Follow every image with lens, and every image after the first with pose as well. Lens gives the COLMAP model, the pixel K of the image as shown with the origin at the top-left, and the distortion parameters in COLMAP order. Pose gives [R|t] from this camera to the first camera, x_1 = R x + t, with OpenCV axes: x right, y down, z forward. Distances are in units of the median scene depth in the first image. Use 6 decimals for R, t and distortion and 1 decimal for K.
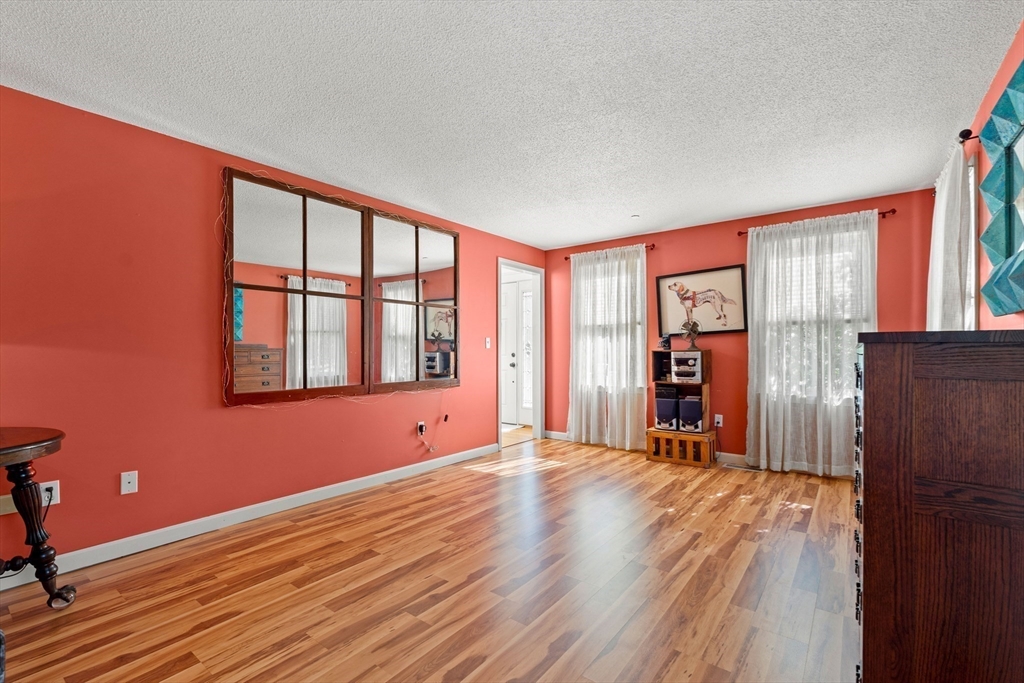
lens RADIAL K [[474.8, 0, 508.5], [0, 474.8, 340.0], [0, 0, 1]] dist [-0.003061, -0.000345]
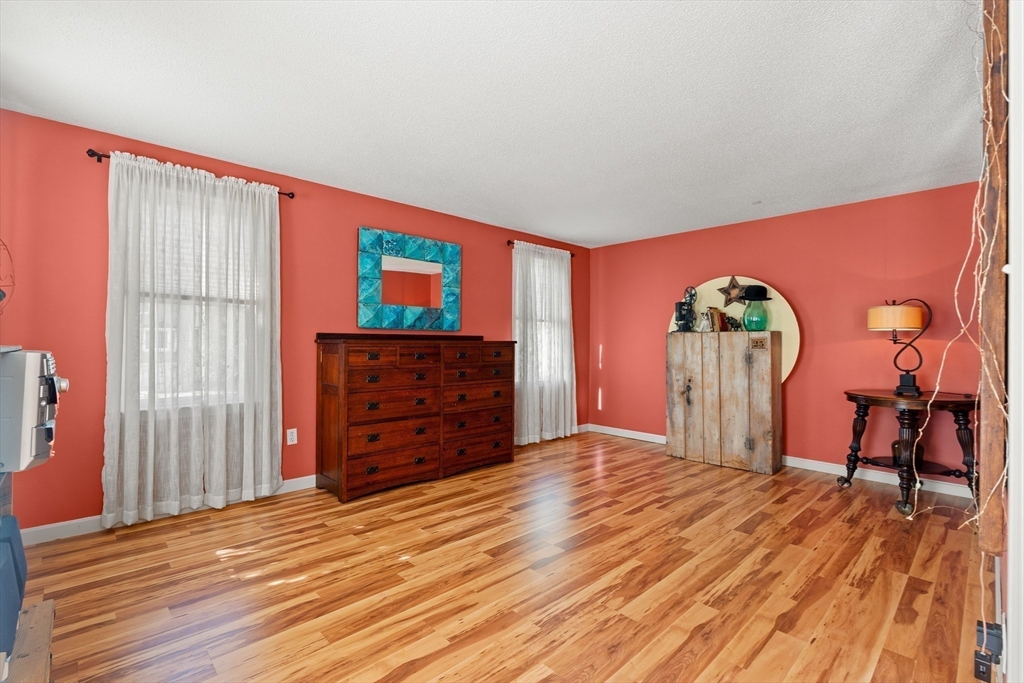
lens RADIAL K [[474.8, 0, 508.5], [0, 474.8, 340.0], [0, 0, 1]] dist [-0.003061, -0.000345]
pose [[-0.988516, -0.003996, 0.151063, 0.074131], [-0.008601, 0.999518, -0.029843, 0.037811], [-0.150871, -0.030800, -0.988073, 1.889243]]
